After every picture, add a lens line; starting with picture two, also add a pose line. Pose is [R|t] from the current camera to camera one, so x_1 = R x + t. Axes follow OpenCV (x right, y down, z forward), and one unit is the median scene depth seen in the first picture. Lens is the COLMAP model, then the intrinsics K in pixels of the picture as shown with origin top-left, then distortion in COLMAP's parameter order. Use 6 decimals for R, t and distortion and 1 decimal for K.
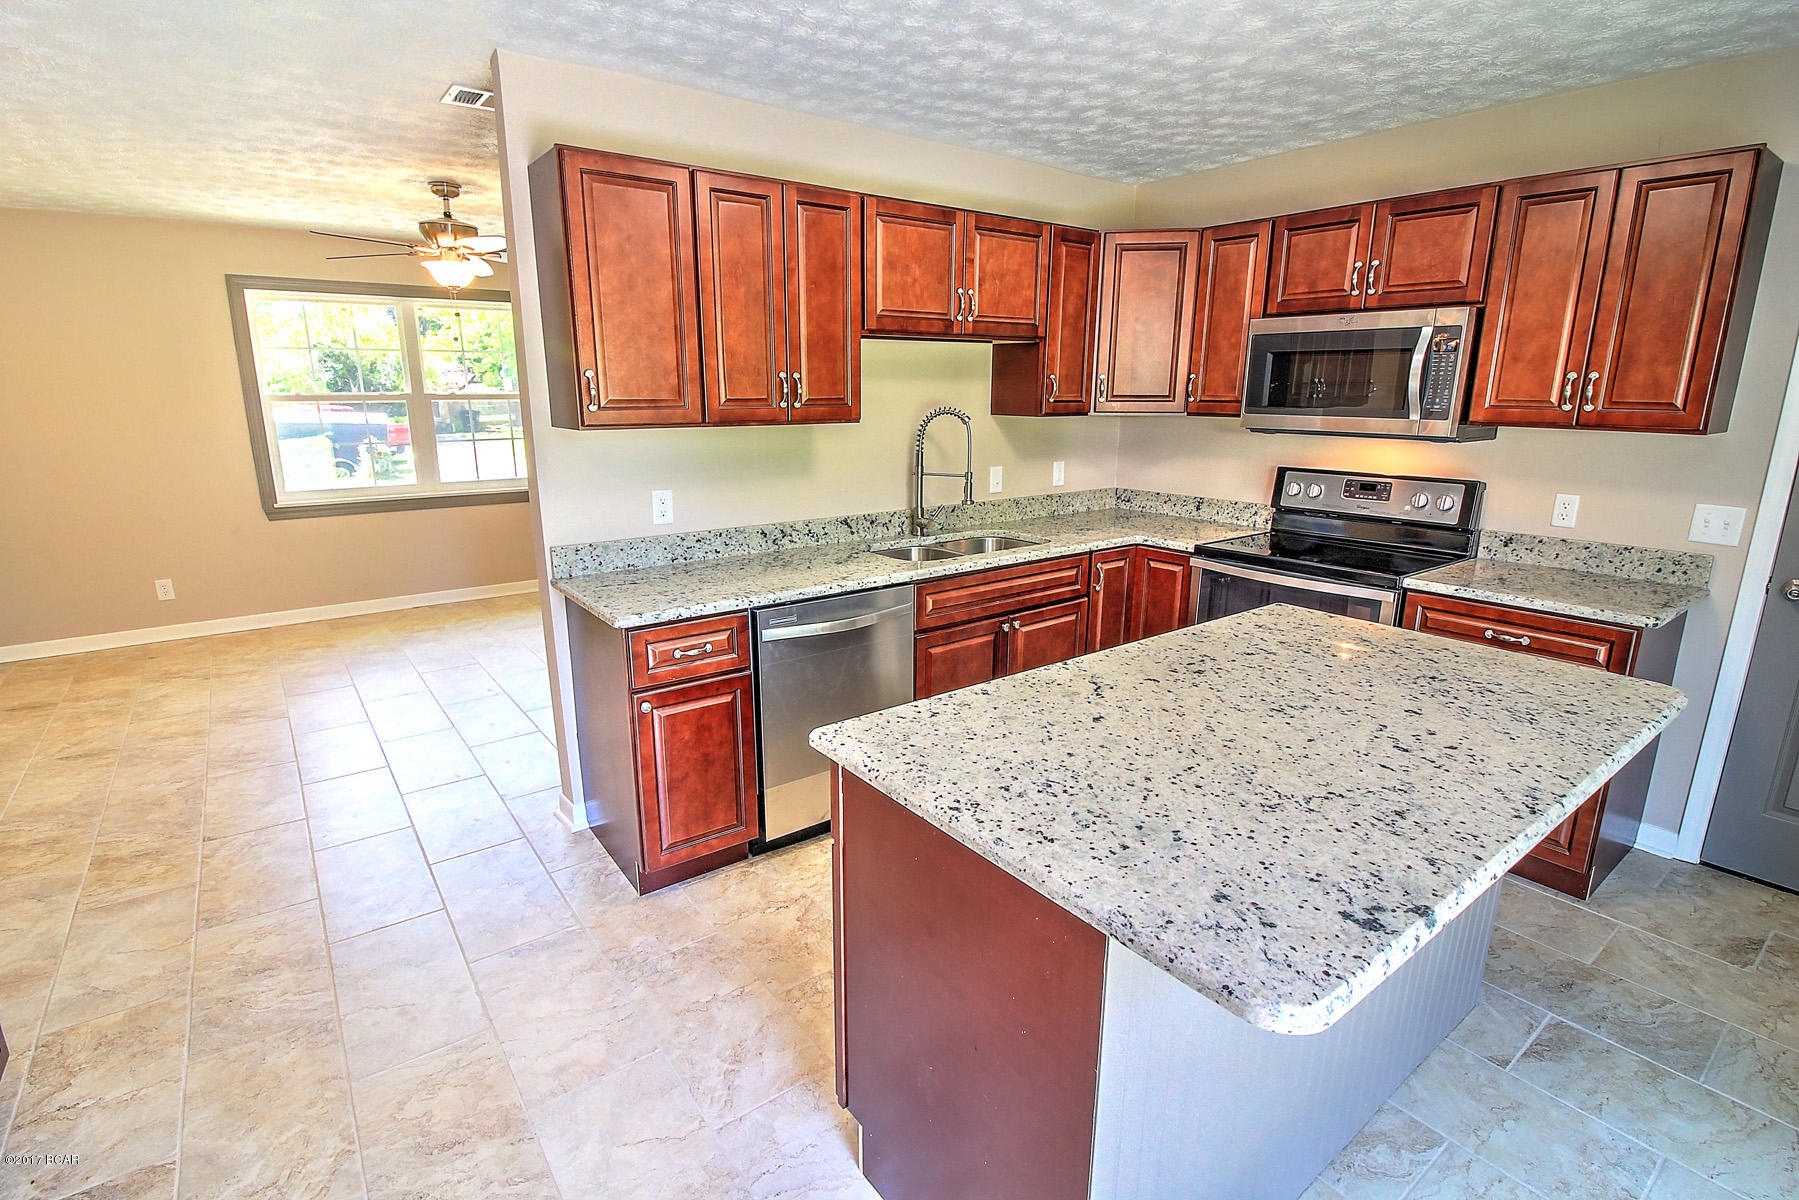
lens RADIAL K [[840.5, 0, 880.9], [0, 840.5, 584.3], [0, 0, 1]] dist [0.001748, -0.015411]
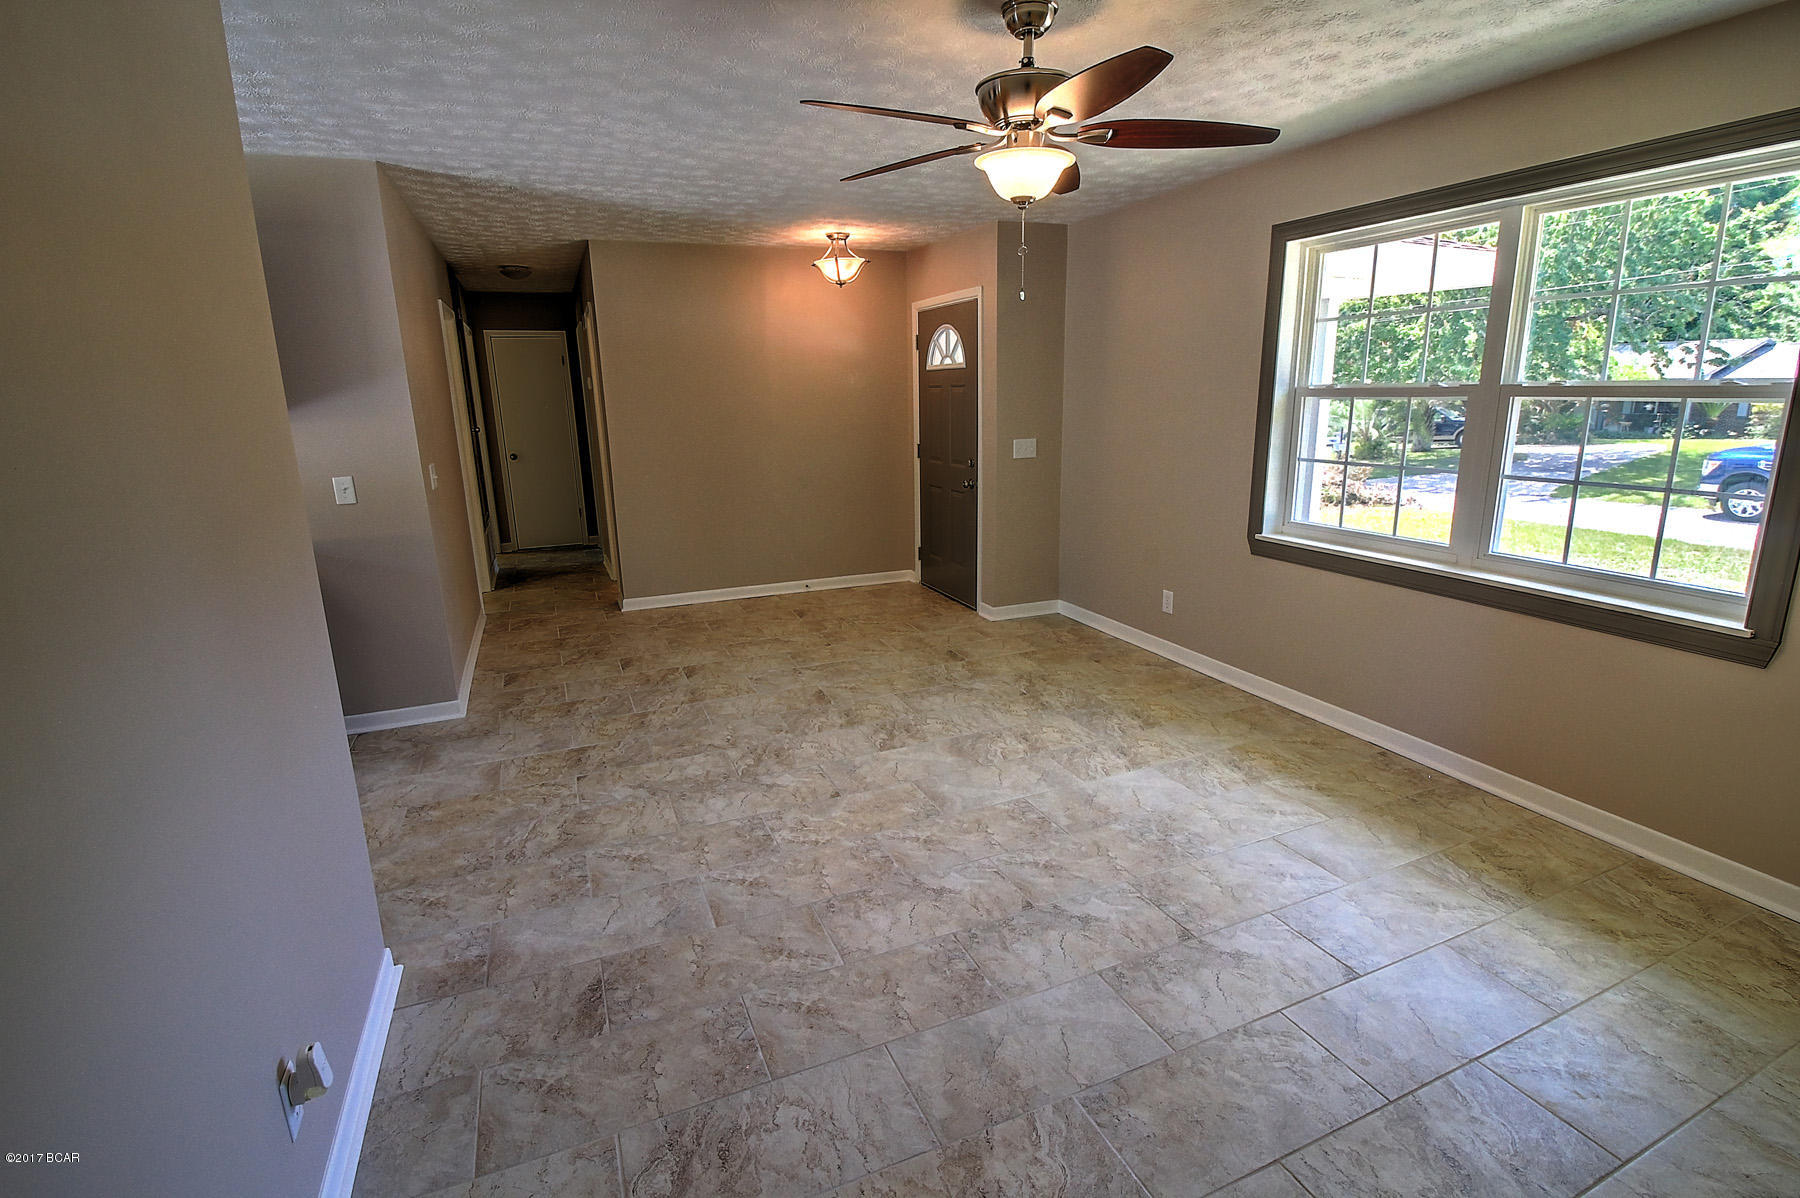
lens RADIAL K [[834.1, 0, 888.3], [0, 834.1, 588.6], [0, 0, 1]] dist [0.001632, -0.015199]
pose [[-0.248951, 0.227135, -0.941506, 0.126164], [-0.198779, 0.939434, 0.279196, -0.345872], [0.947898, 0.256657, -0.188724, 1.511683]]
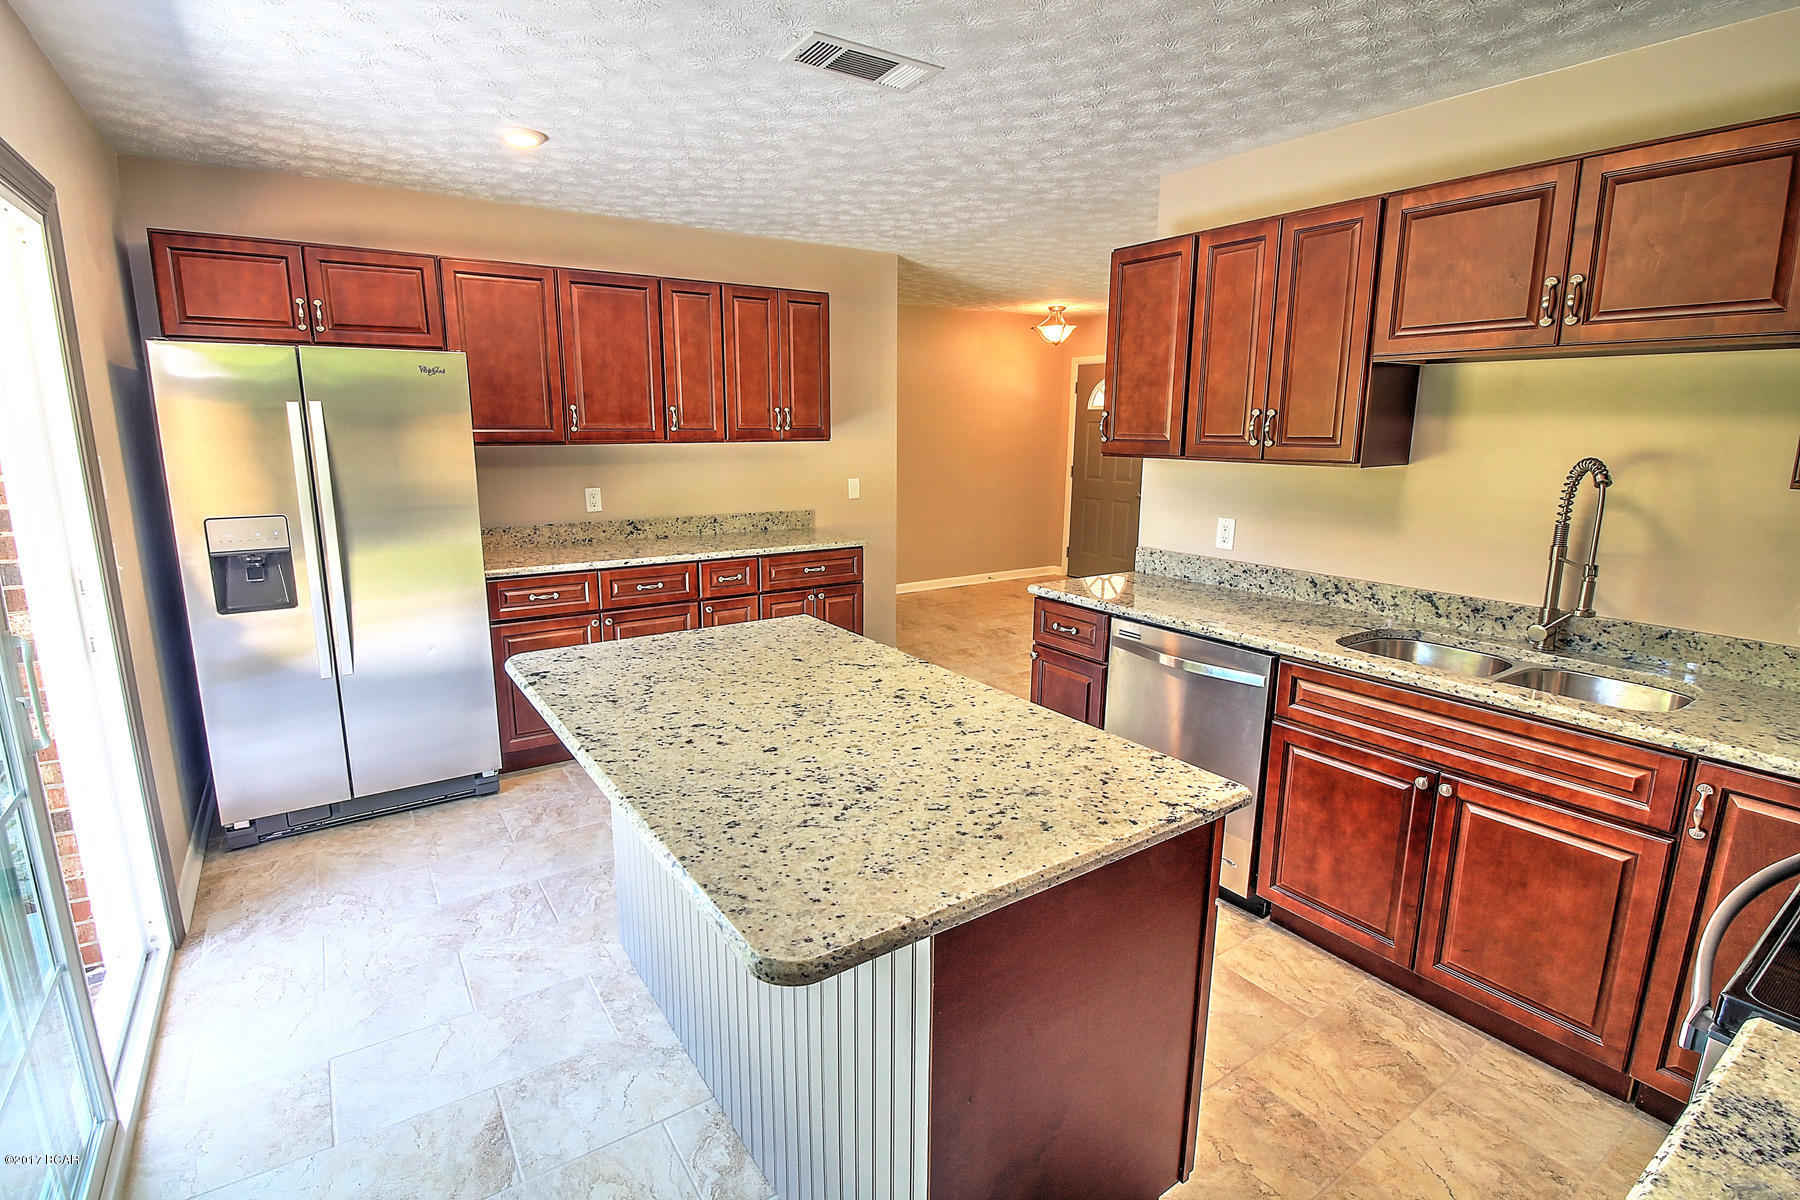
lens RADIAL K [[851.5, 0, 897.1], [0, 851.5, 593.4], [0, 0, 1]] dist [0.001291, -0.013601]
pose [[-0.032029, 0.196777, -0.979925, 0.856039], [-0.231725, 0.952252, 0.198794, -0.139667], [0.972254, 0.233440, 0.015098, 0.589878]]
